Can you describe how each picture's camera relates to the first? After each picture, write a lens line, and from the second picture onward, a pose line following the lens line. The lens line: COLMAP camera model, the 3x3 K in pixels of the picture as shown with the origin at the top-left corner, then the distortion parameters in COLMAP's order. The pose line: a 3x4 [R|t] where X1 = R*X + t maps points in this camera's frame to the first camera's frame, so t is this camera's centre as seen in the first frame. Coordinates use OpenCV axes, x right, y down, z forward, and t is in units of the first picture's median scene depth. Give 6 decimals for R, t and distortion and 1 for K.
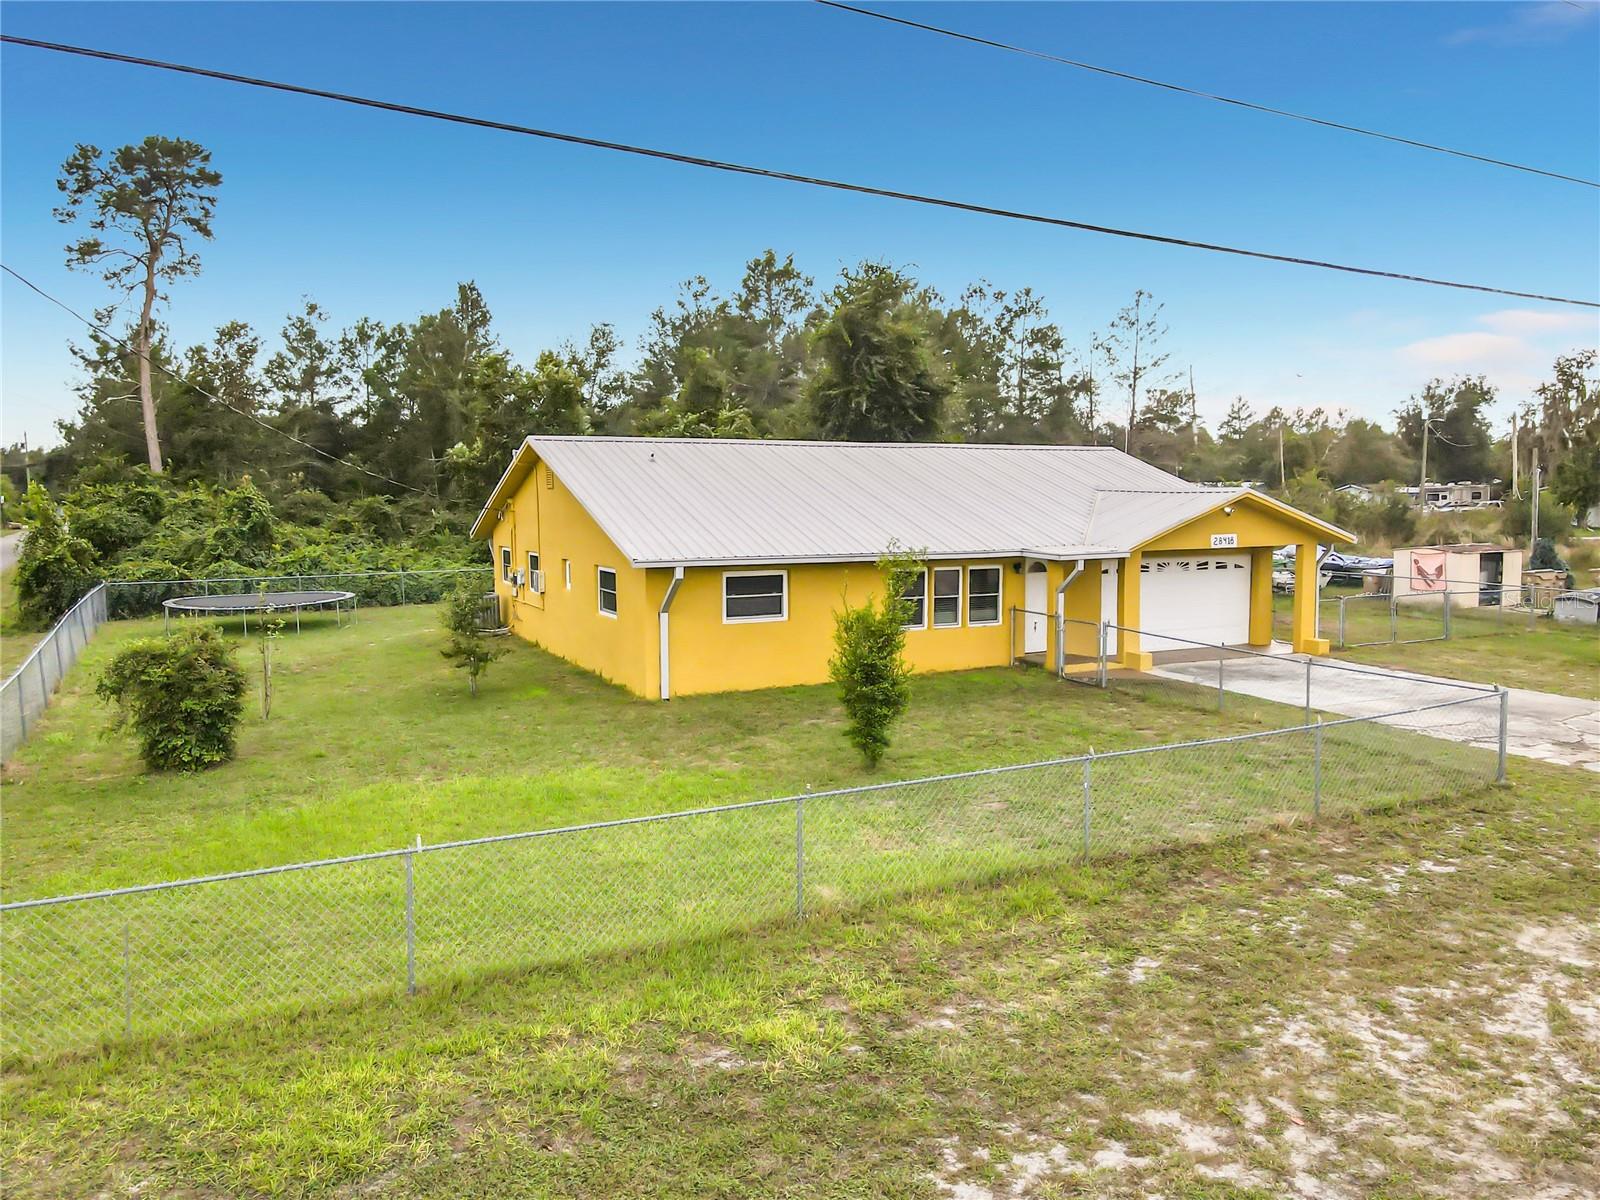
lens RADIAL K [[1216.5, 0, 799.7], [0, 1216.5, 567.3], [0, 0, 1]] dist [0.002546, 0.001218]
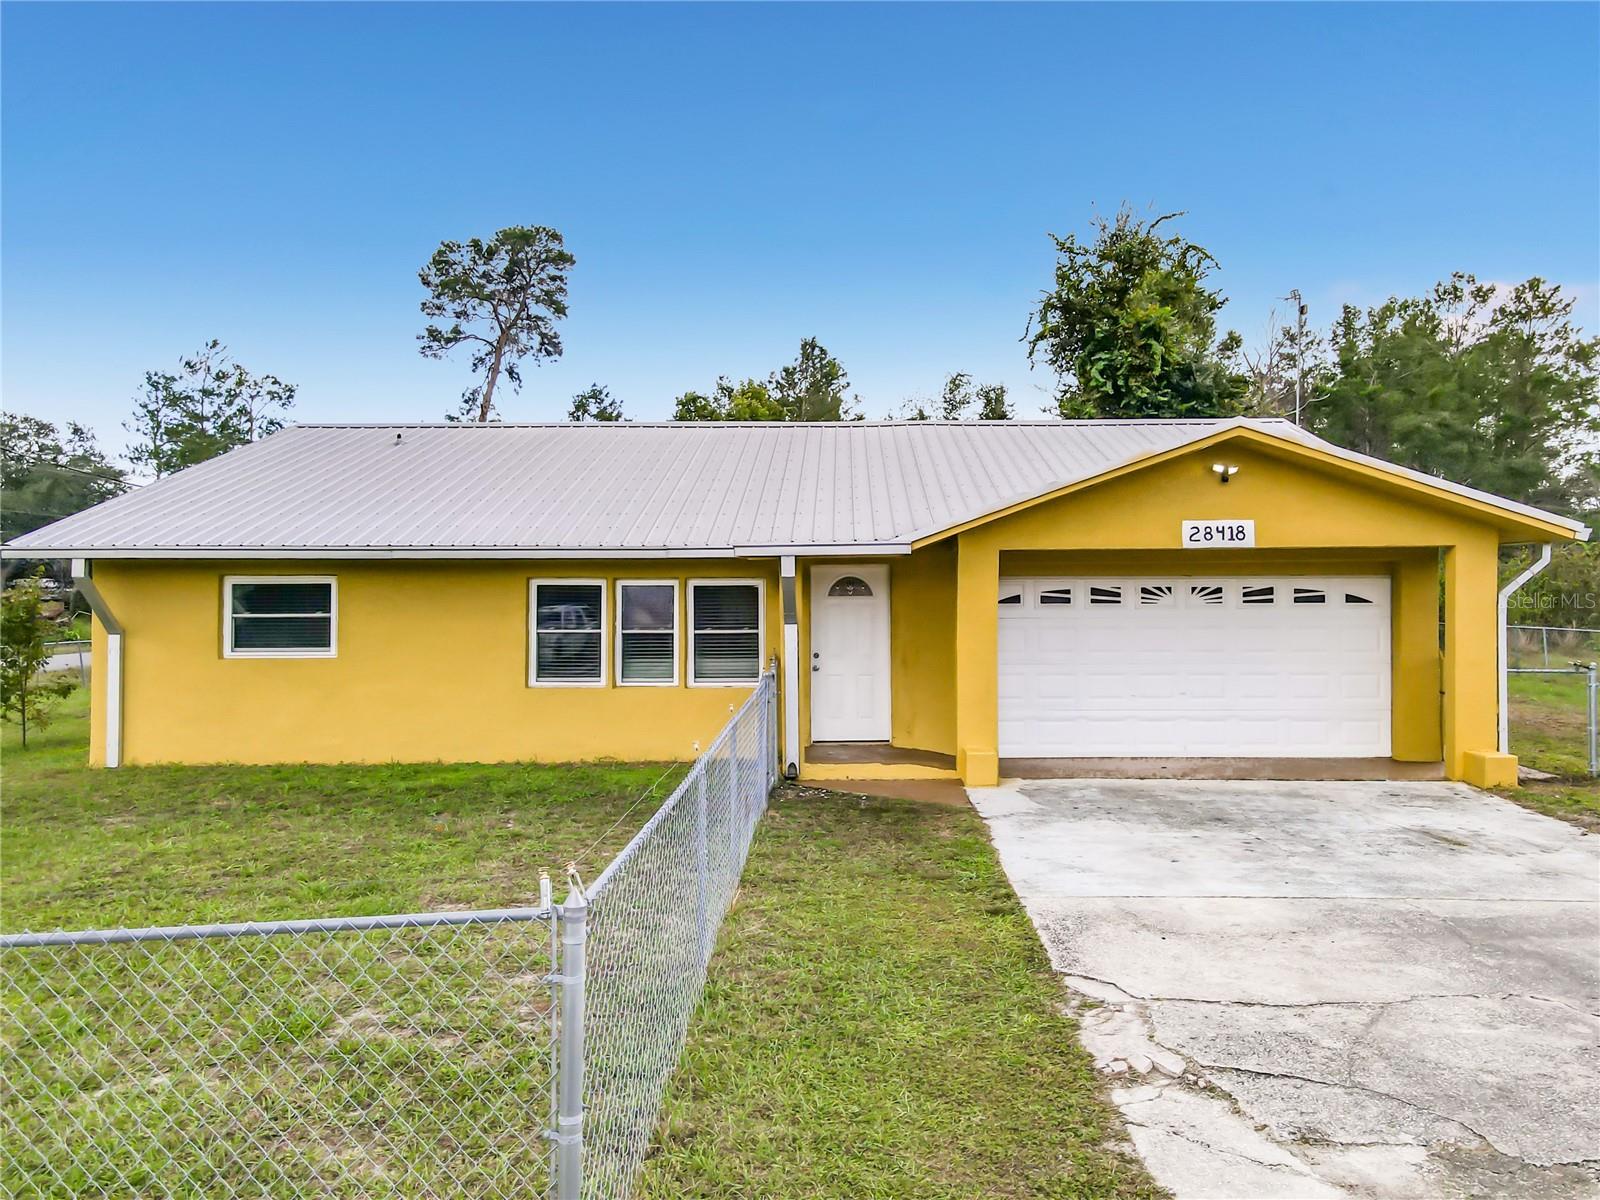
lens RADIAL K [[1209.4, 0, 800.0], [0, 1209.4, 600.0], [0, 0, 1]] dist [-0.032984, 0.003678]
pose [[0.876253, 0.001414, -0.481849, 0.497061], [-0.029451, 0.998283, -0.050628, 0.038926], [0.480950, 0.058554, 0.874790, 0.575329]]
